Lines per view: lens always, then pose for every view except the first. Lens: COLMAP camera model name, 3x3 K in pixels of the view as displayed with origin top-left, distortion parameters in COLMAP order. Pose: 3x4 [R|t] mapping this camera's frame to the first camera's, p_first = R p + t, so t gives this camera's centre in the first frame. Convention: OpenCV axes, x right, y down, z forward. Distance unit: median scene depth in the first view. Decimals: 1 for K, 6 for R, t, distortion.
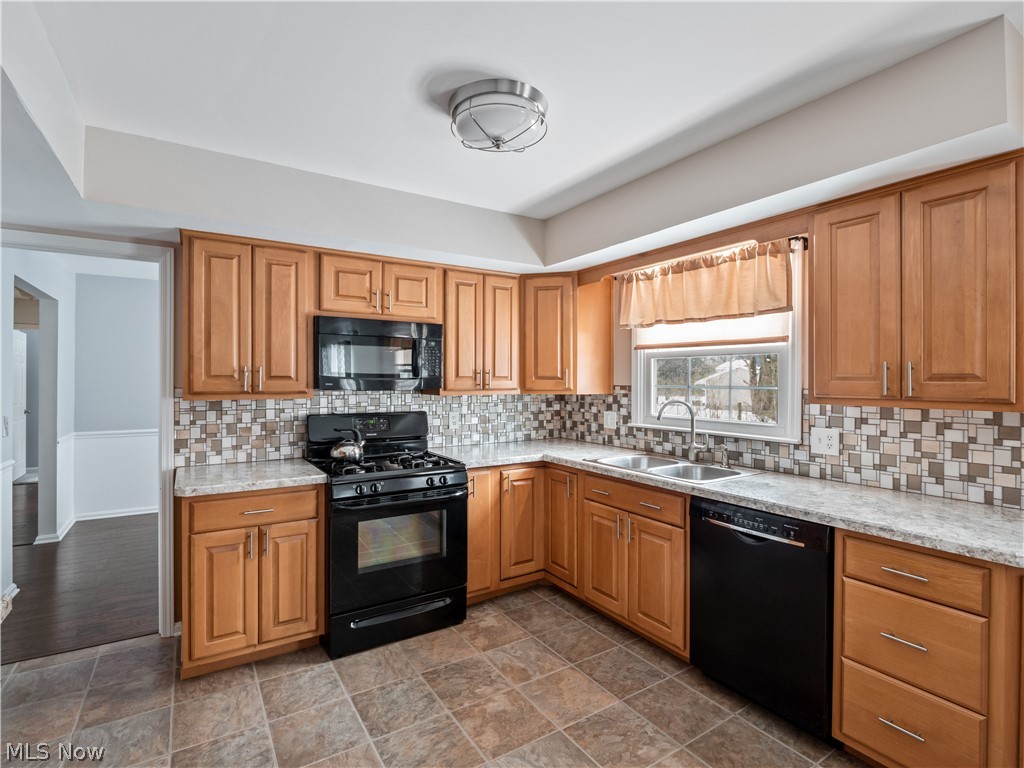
lens RADIAL K [[506.1, 0, 509.7], [0, 506.1, 376.7], [0, 0, 1]] dist [-0.004498, -0.008904]
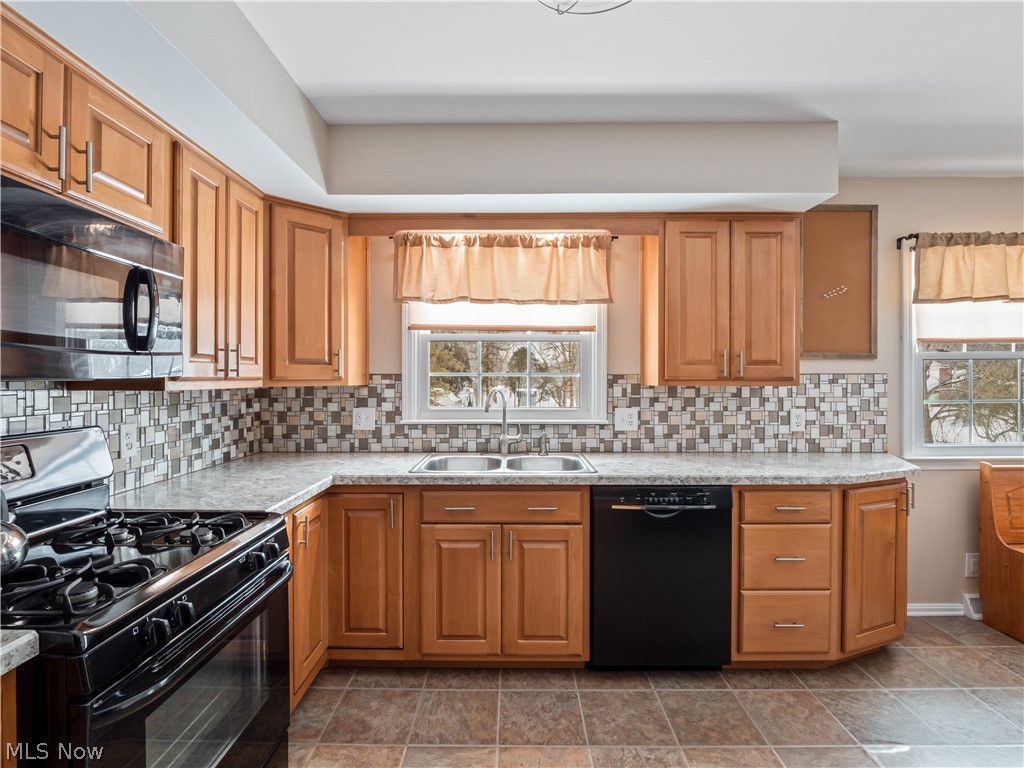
lens RADIAL K [[506.1, 0, 510.9], [0, 506.1, 377.2], [0, 0, 1]] dist [-0.004498, -0.008904]
pose [[0.544498, -0.001362, 0.838761, -0.434047], [-0.003027, 0.999989, 0.003589, 0.024851], [-0.838757, -0.004493, 0.544488, 0.522612]]
